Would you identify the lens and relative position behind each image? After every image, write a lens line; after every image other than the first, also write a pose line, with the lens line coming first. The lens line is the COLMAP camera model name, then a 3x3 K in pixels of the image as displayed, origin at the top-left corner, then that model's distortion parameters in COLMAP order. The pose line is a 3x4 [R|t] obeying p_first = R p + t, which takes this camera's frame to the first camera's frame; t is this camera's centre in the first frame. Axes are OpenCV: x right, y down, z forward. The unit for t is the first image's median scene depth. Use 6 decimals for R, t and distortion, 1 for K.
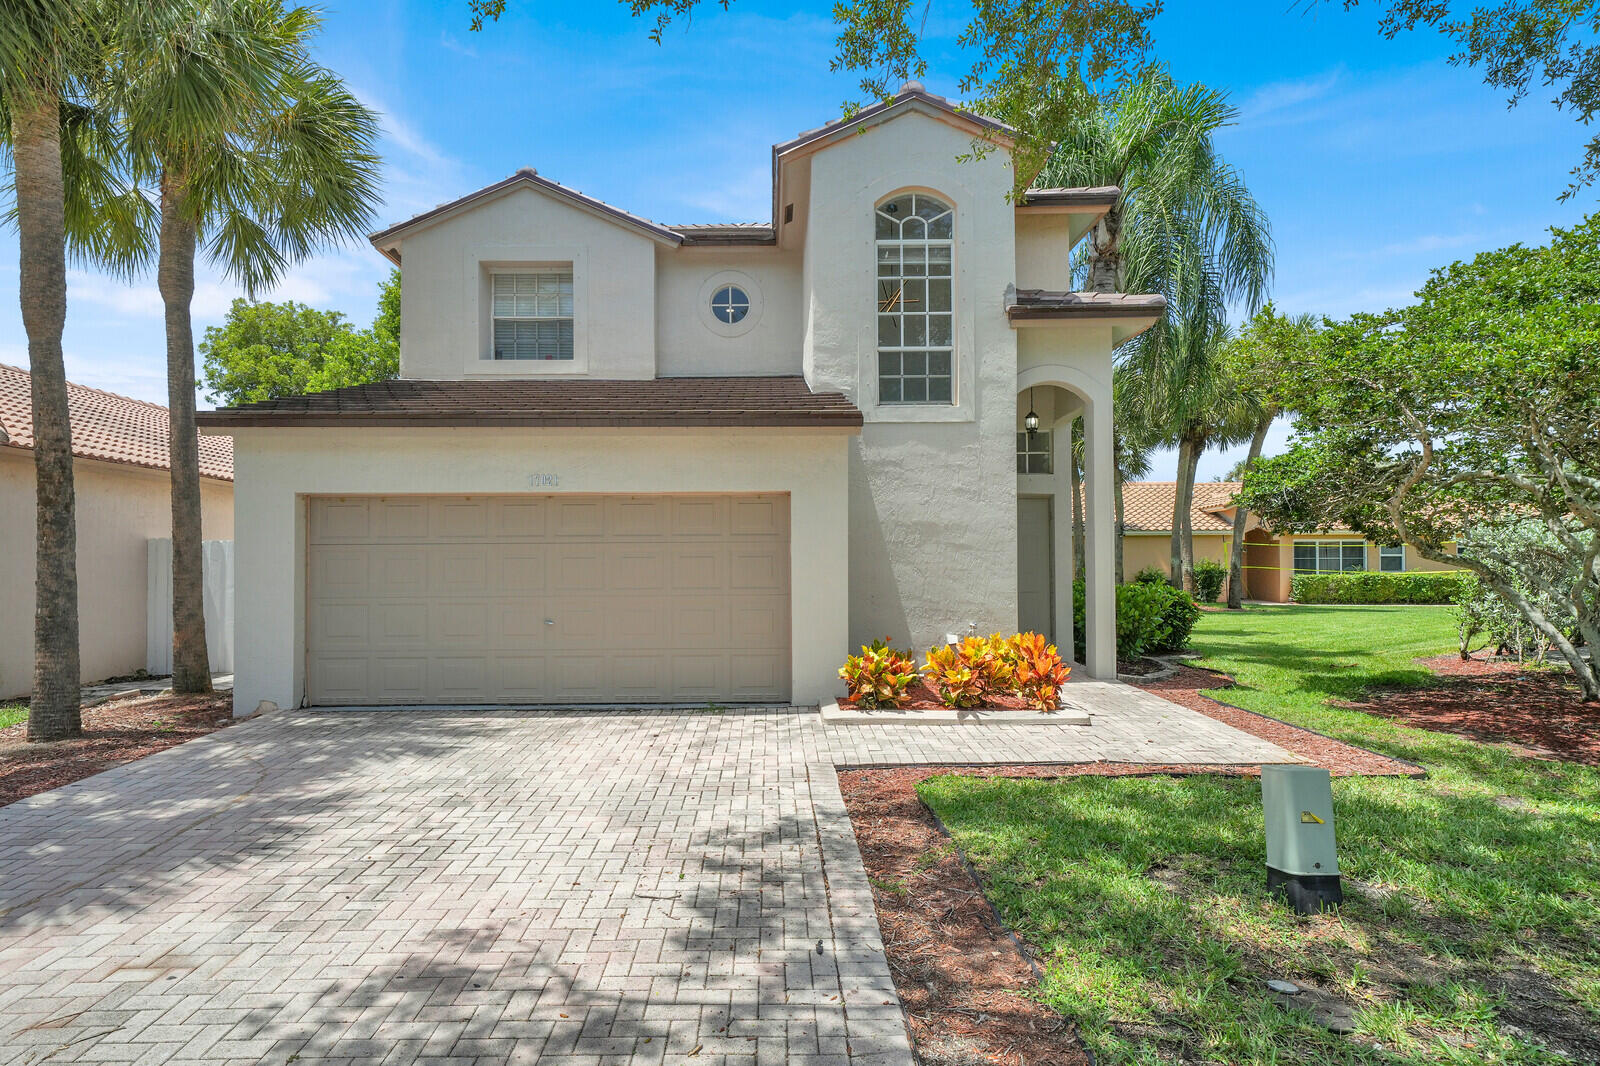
lens RADIAL K [[860.2, 0, 797.3], [0, 860.2, 536.7], [0, 0, 1]] dist [0.003261, -0.000130]
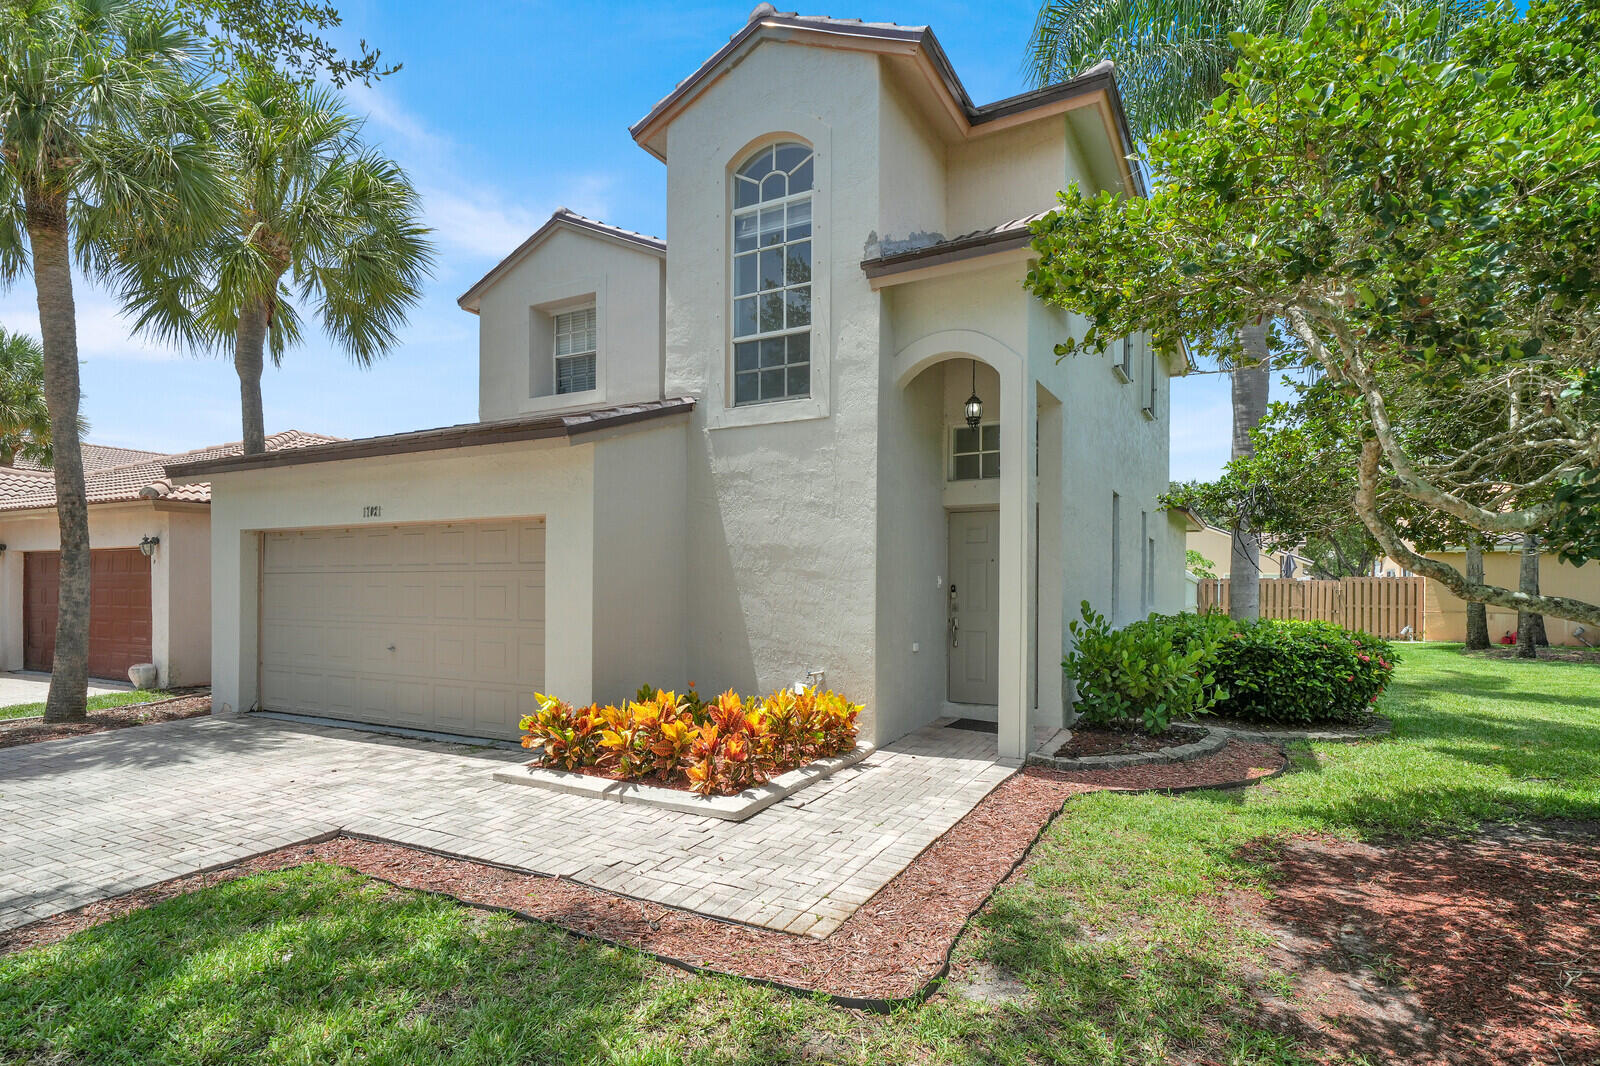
lens RADIAL K [[832.0, 0, 792.0], [0, 832.0, 579.6], [0, 0, 1]] dist [0.006727, 0.001361]
pose [[0.878917, 0.003631, -0.476960, 0.540917], [0.008829, 0.999676, 0.023879, -0.002551], [0.476893, -0.025199, 0.878600, 0.307136]]
